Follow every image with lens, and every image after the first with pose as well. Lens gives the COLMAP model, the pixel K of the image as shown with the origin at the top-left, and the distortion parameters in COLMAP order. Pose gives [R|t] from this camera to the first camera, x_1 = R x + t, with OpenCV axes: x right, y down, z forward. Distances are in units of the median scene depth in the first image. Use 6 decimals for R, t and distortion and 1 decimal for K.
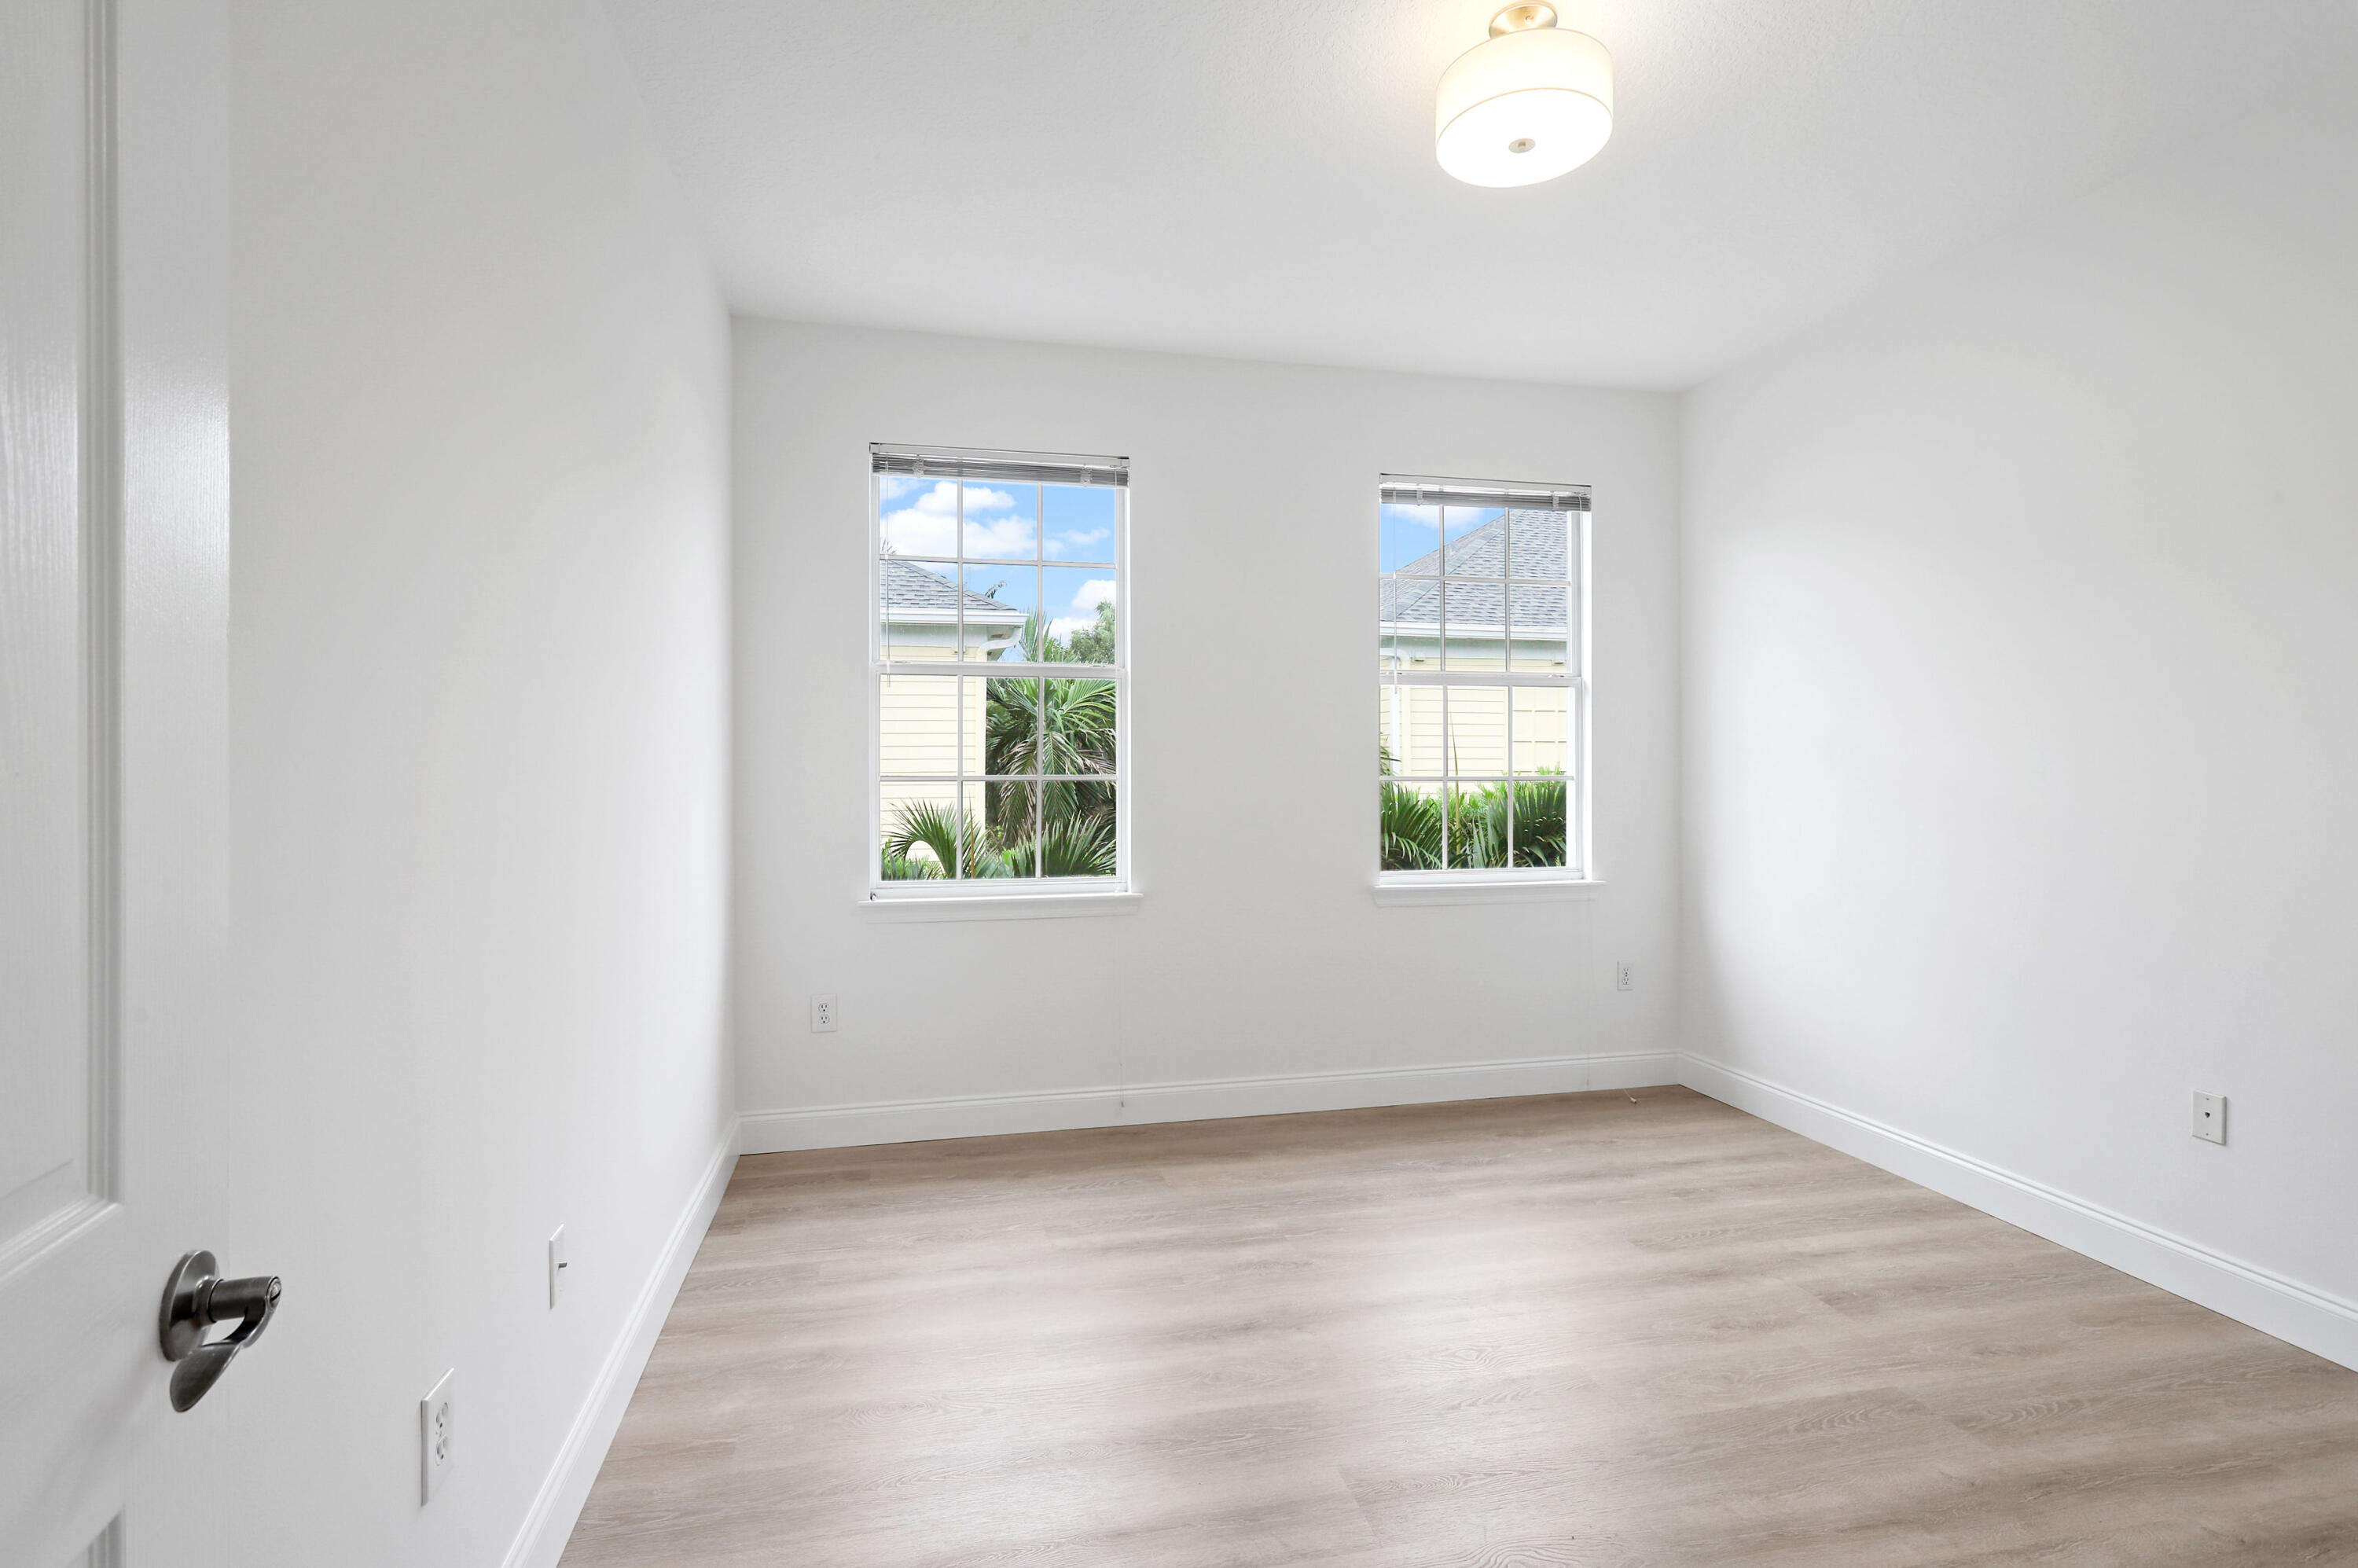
lens RADIAL K [[1137.6, 0, 1180.2], [0, 1137.6, 749.9], [0, 0, 1]] dist [0.001719, 0.001702]
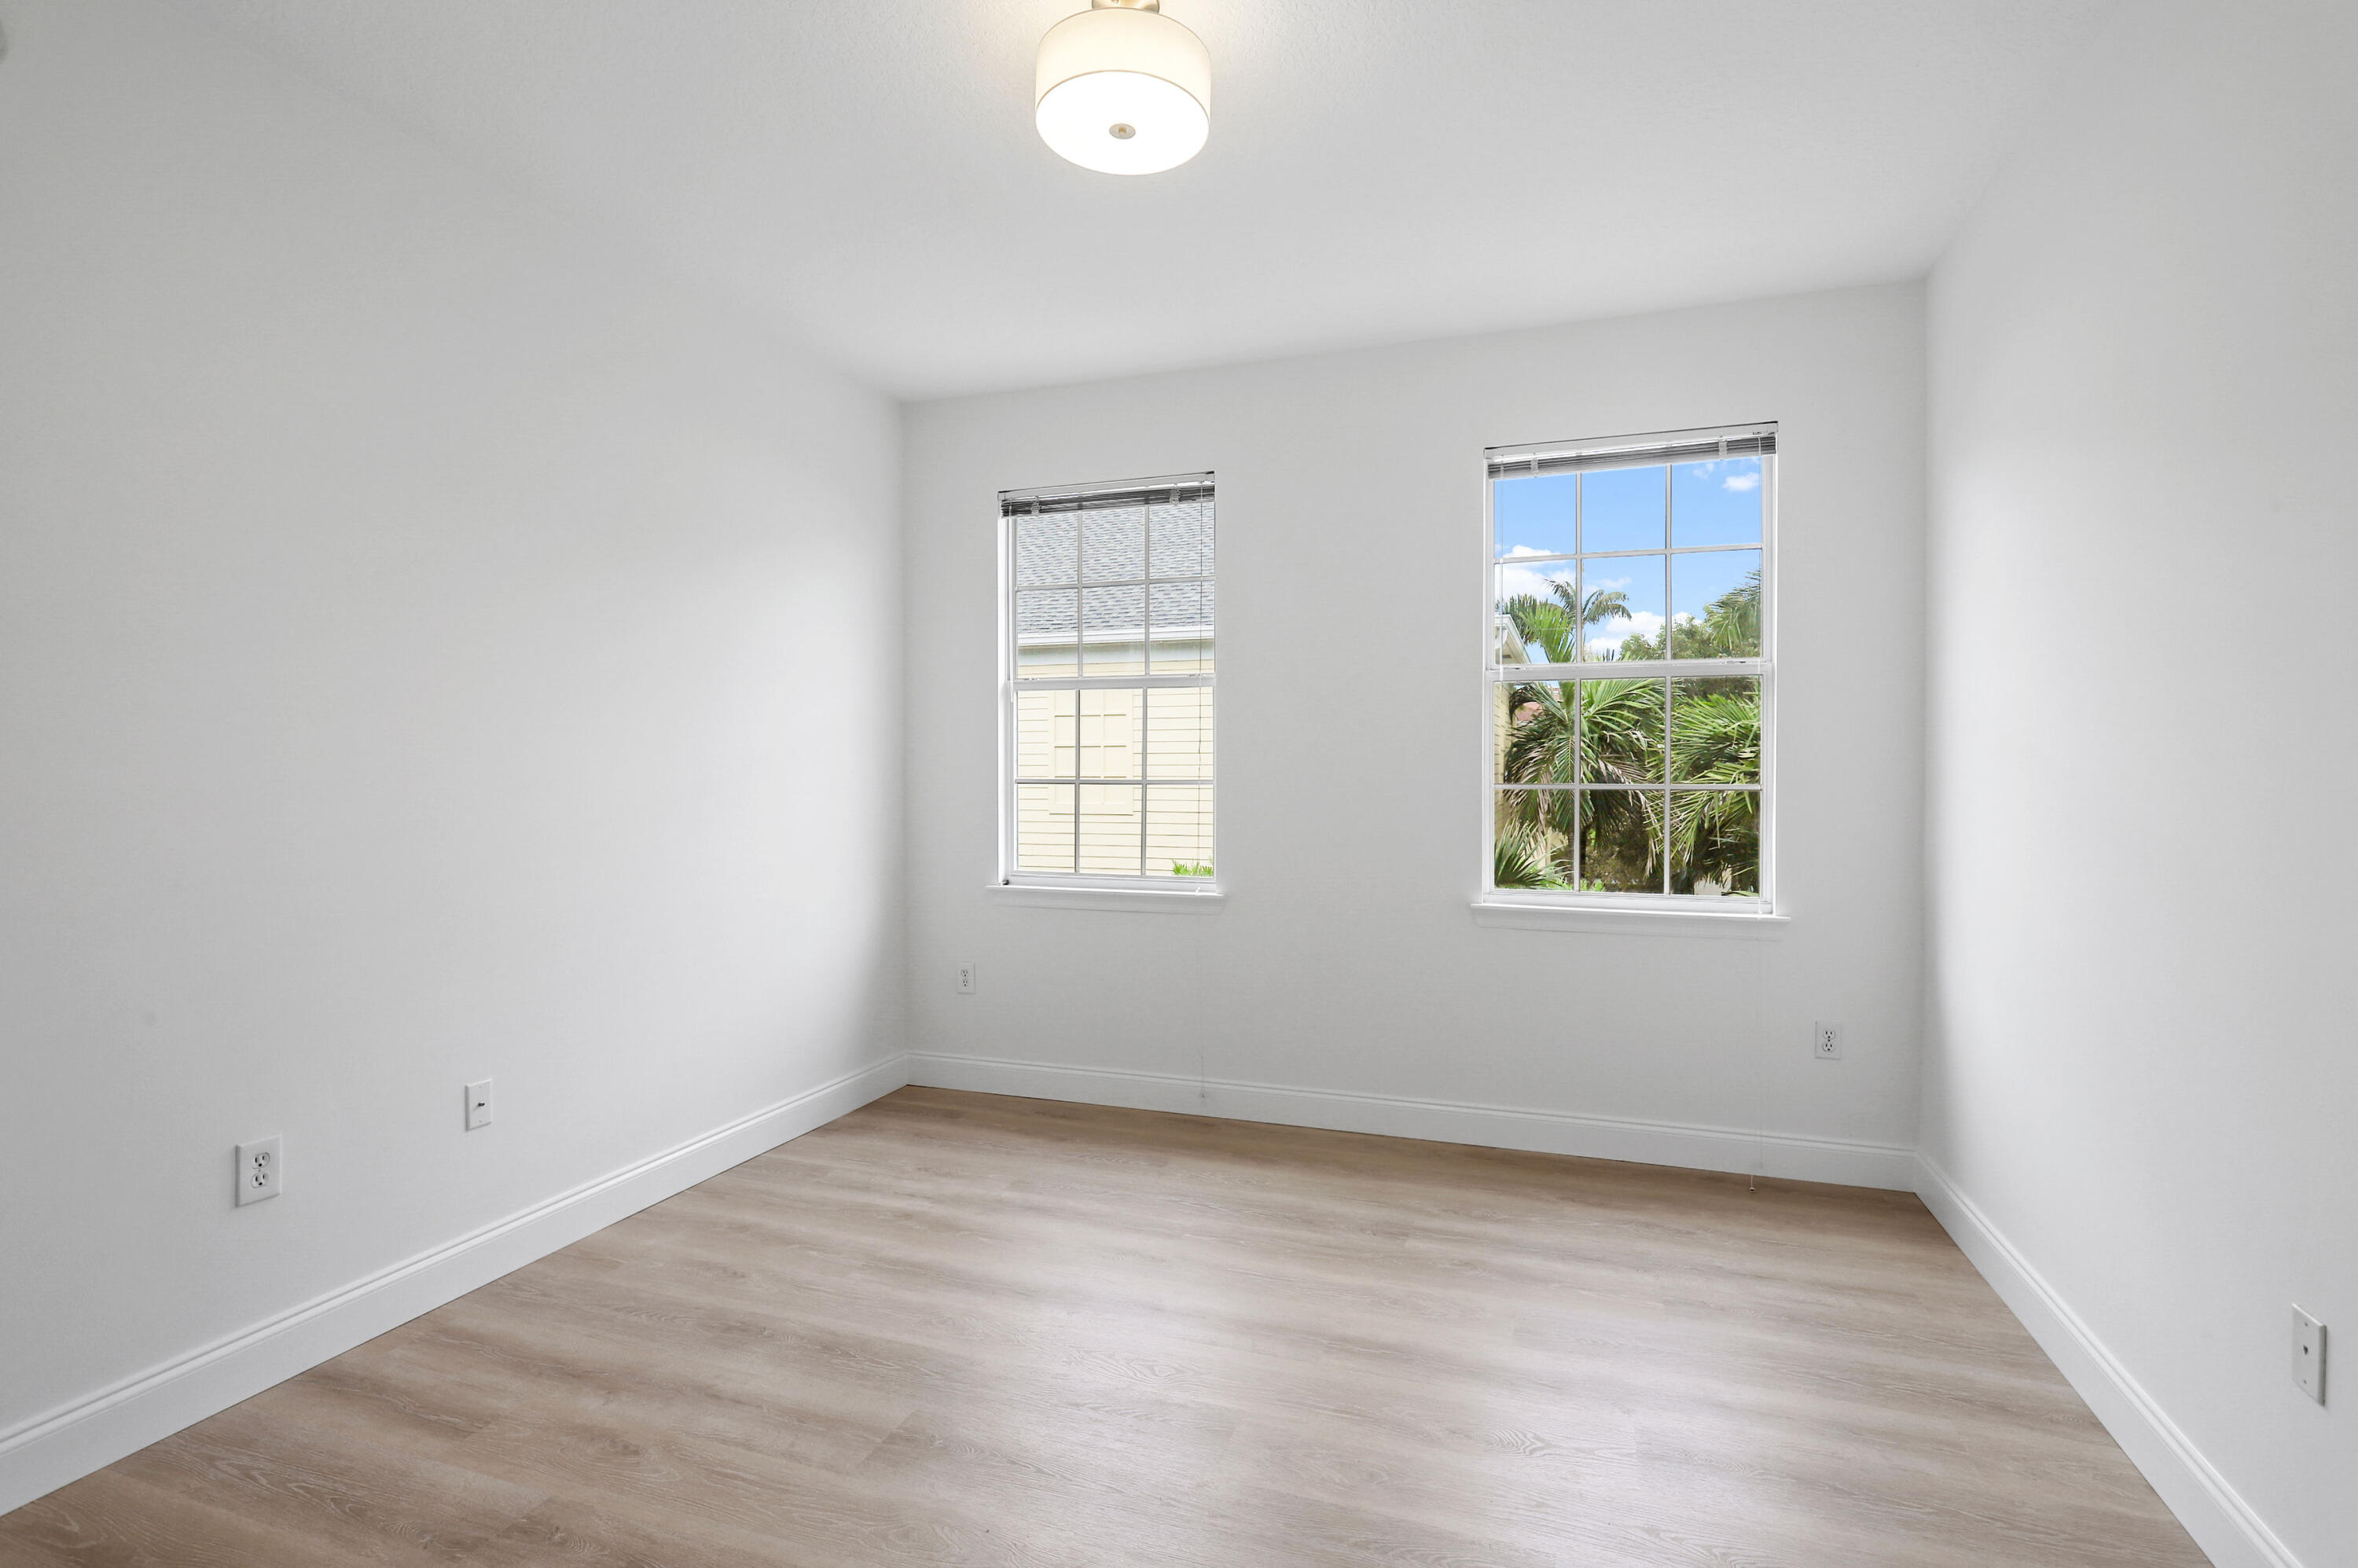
lens RADIAL K [[1135.9, 0, 1183.3], [0, 1135.9, 764.0], [0, 0, 1]] dist [0.005500, 0.000762]
pose [[0.843047, -0.001084, -0.537839, 0.495128], [0.005216, 0.999967, 0.006160, 0.001565], [0.537815, -0.007999, 0.843025, 0.116206]]
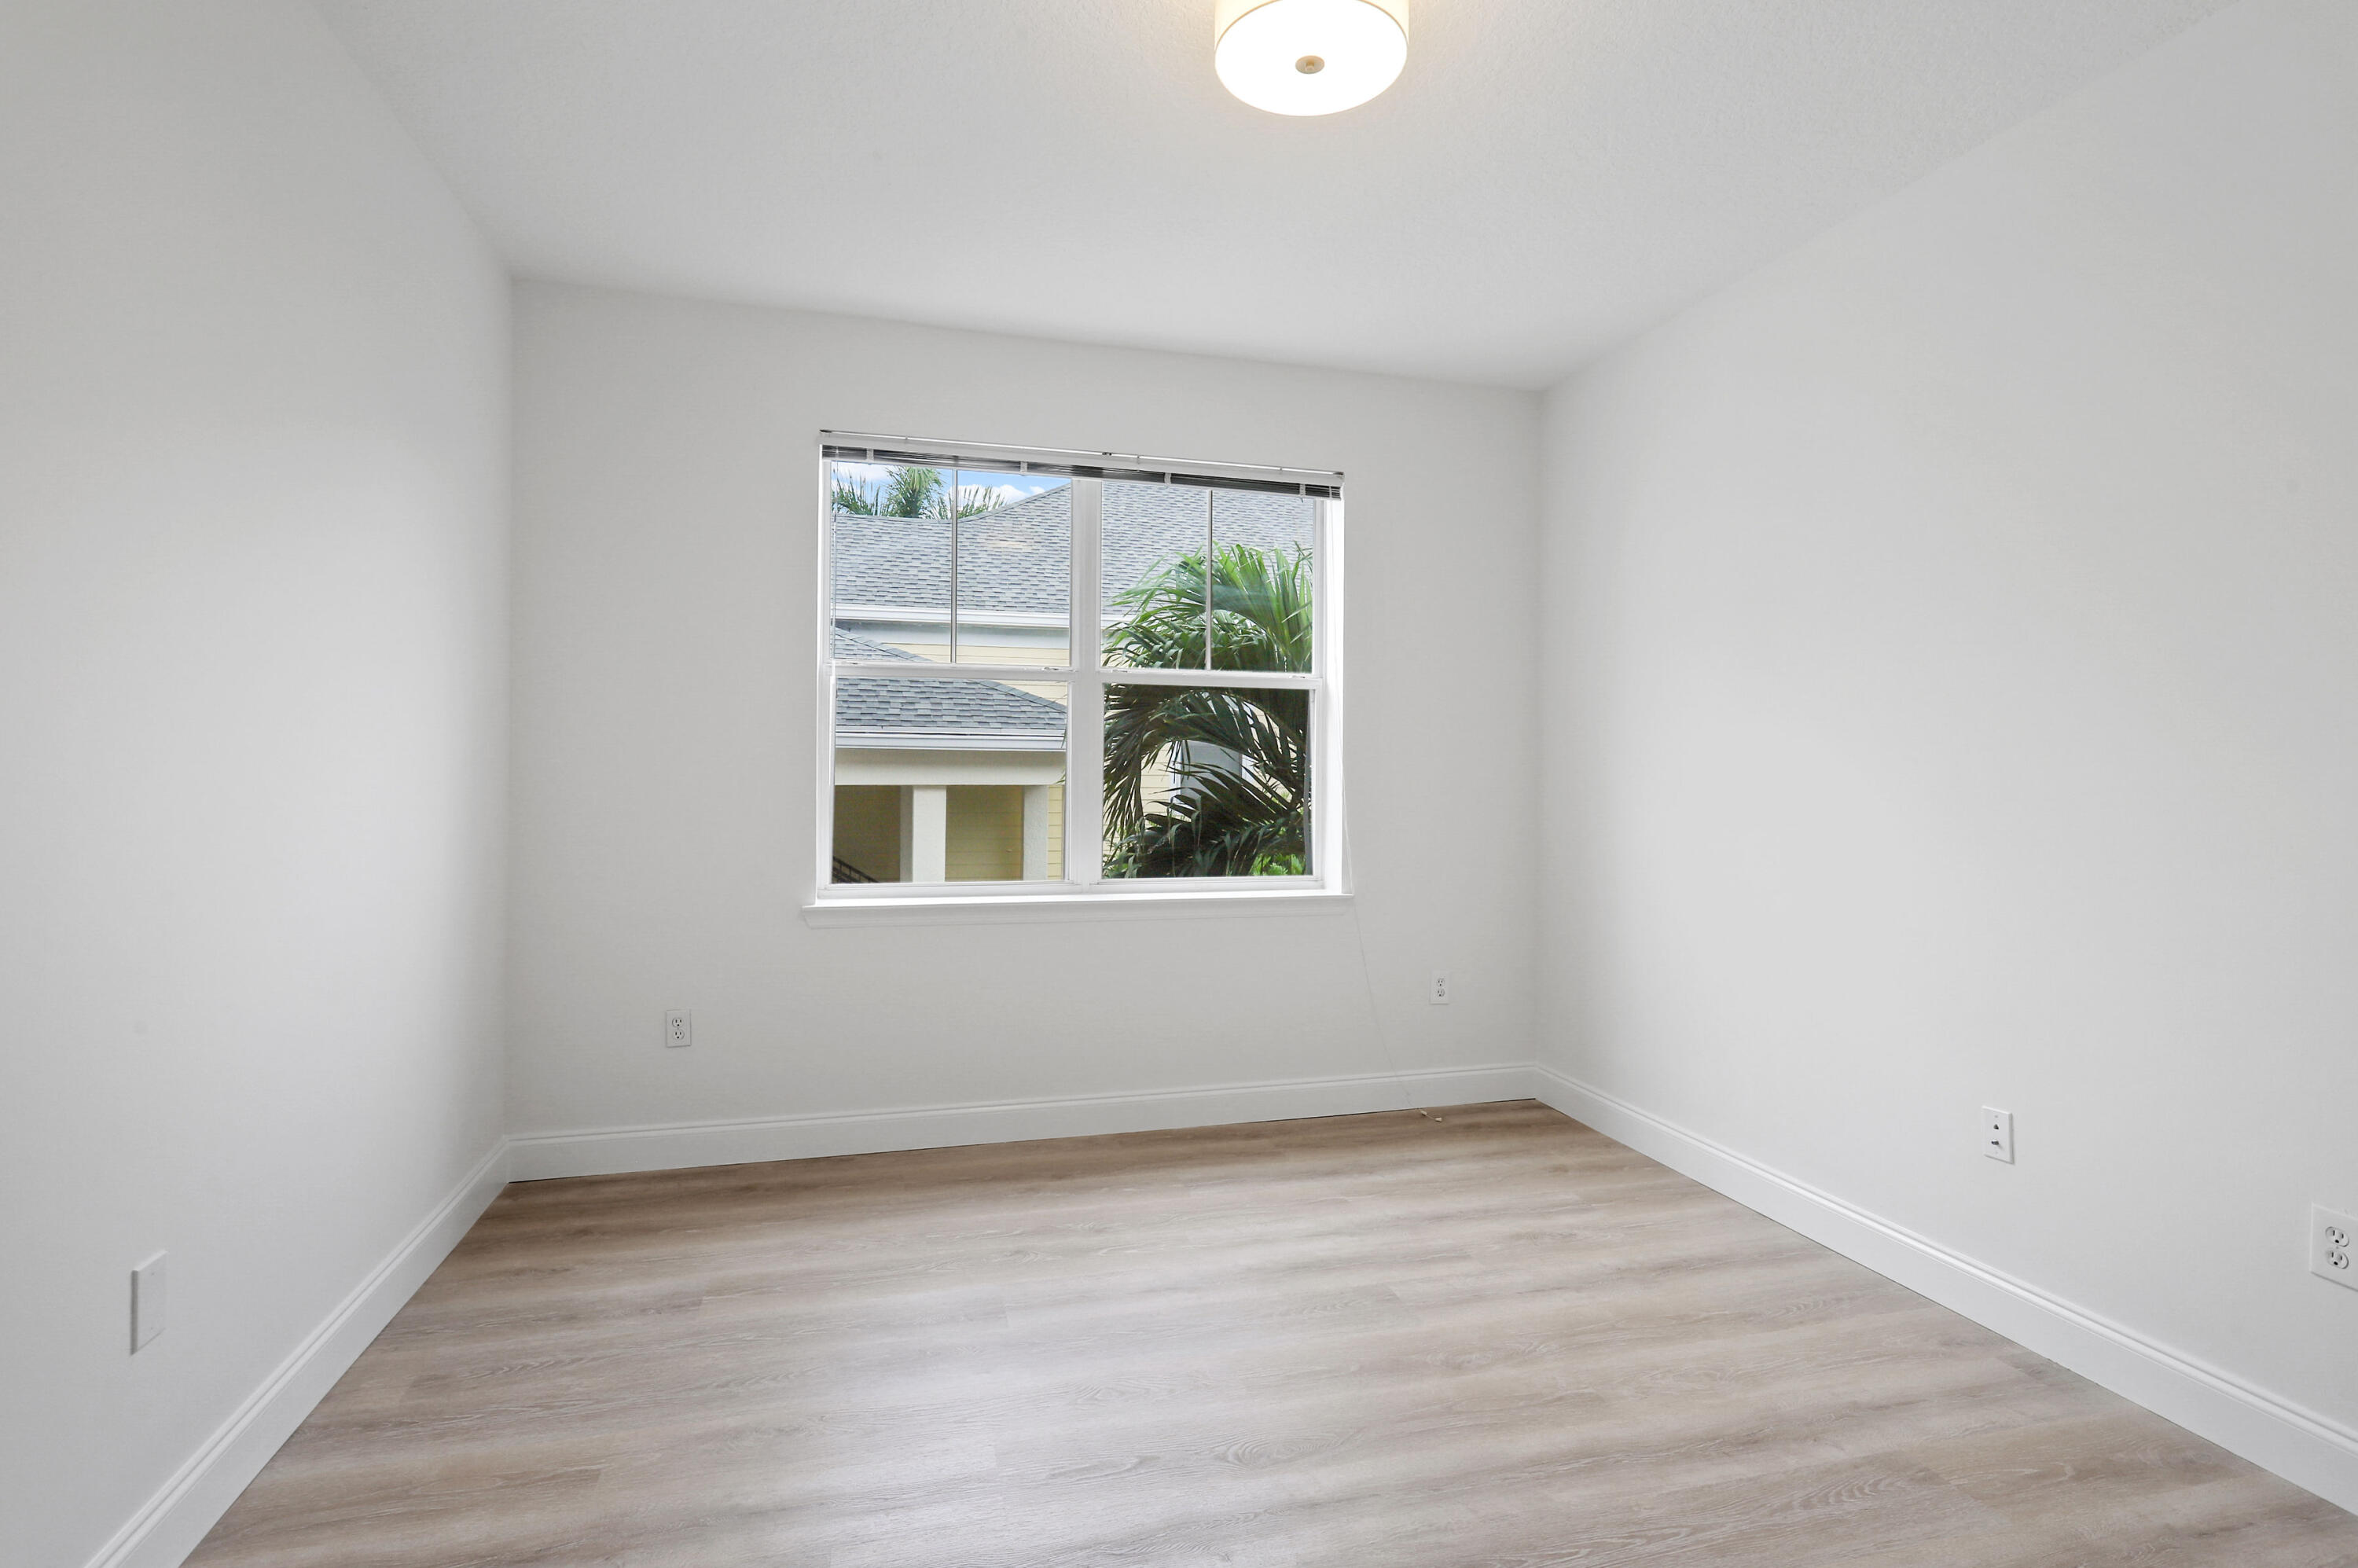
lens RADIAL K [[1154.7, 0, 1184.4], [0, 1154.7, 767.4], [0, 0, 1]] dist [-0.001699, -0.000093]
pose [[0.999291, 0.007194, 0.036959, 0.236897], [-0.007604, 0.999911, 0.010943, 0.001617], [-0.036877, -0.011216, 0.999257, 0.057102]]
